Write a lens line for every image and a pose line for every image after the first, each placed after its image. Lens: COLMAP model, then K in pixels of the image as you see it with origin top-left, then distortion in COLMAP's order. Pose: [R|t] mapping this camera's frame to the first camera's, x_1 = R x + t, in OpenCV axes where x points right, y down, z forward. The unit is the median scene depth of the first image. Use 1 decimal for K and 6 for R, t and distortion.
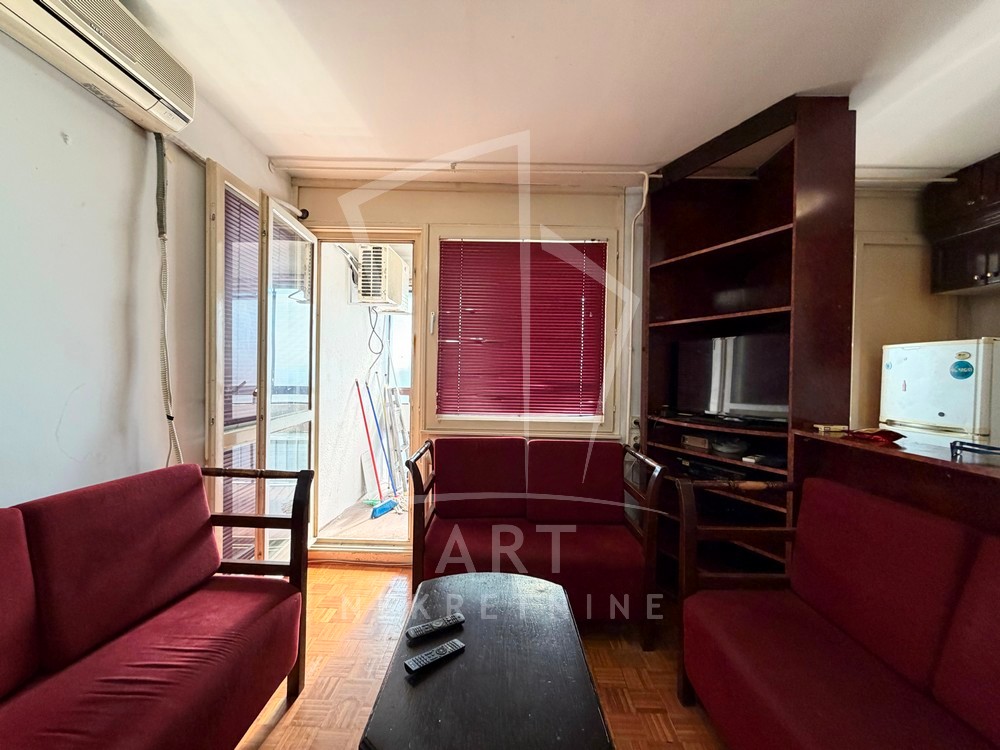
lens RADIAL K [[402.3, 0, 496.8], [0, 402.3, 378.1], [0, 0, 1]] dist [0.003399, -0.000986]
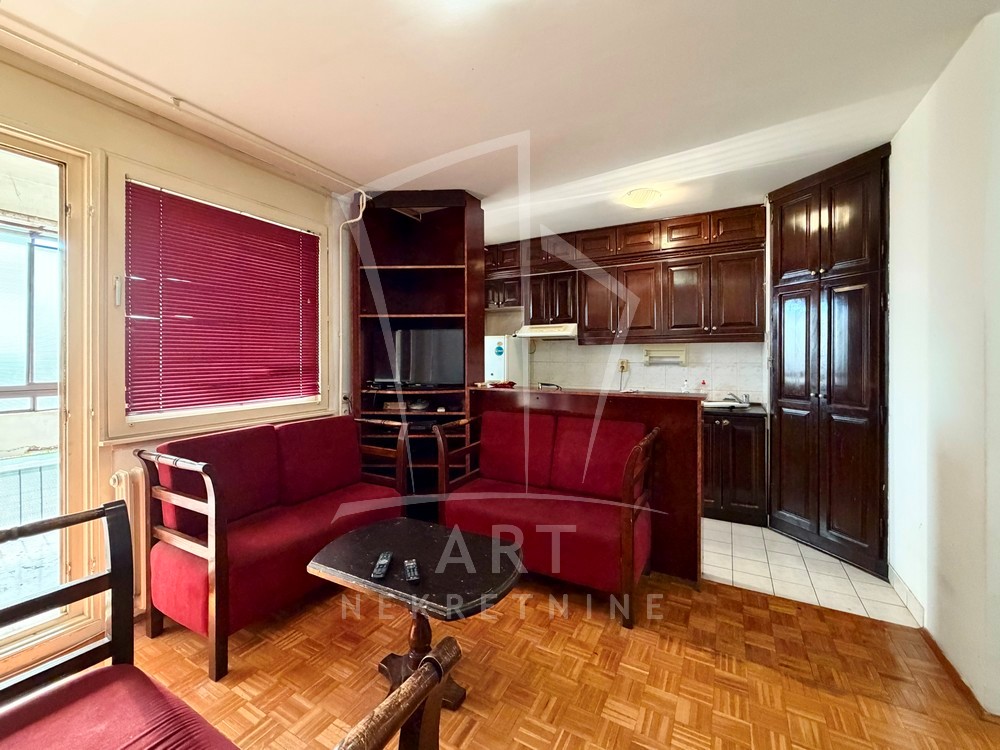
lens RADIAL K [[402.3, 0, 506.4], [0, 402.3, 362.2], [0, 0, 1]] dist [0.003399, -0.000986]
pose [[0.467129, -0.031625, 0.883623, -0.526775], [0.024741, 0.999436, 0.022691, -0.008610], [-0.883843, 0.011262, 0.467648, 0.045838]]
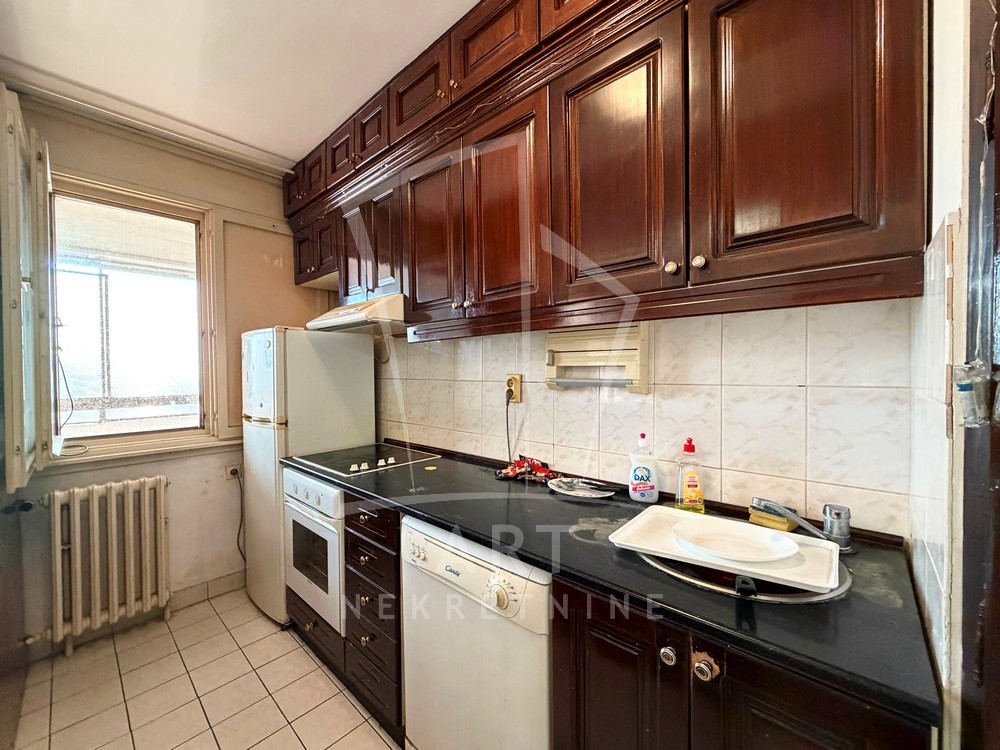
lens RADIAL K [[402.3, 0, 495.7], [0, 402.3, 378.0], [0, 0, 1]] dist [0.003399, -0.000986]
pose [[0.662328, -0.041531, 0.748062, -0.270369], [0.034387, 0.999095, 0.025021, -0.002749], [-0.748424, 0.009151, 0.663157, 0.024905]]
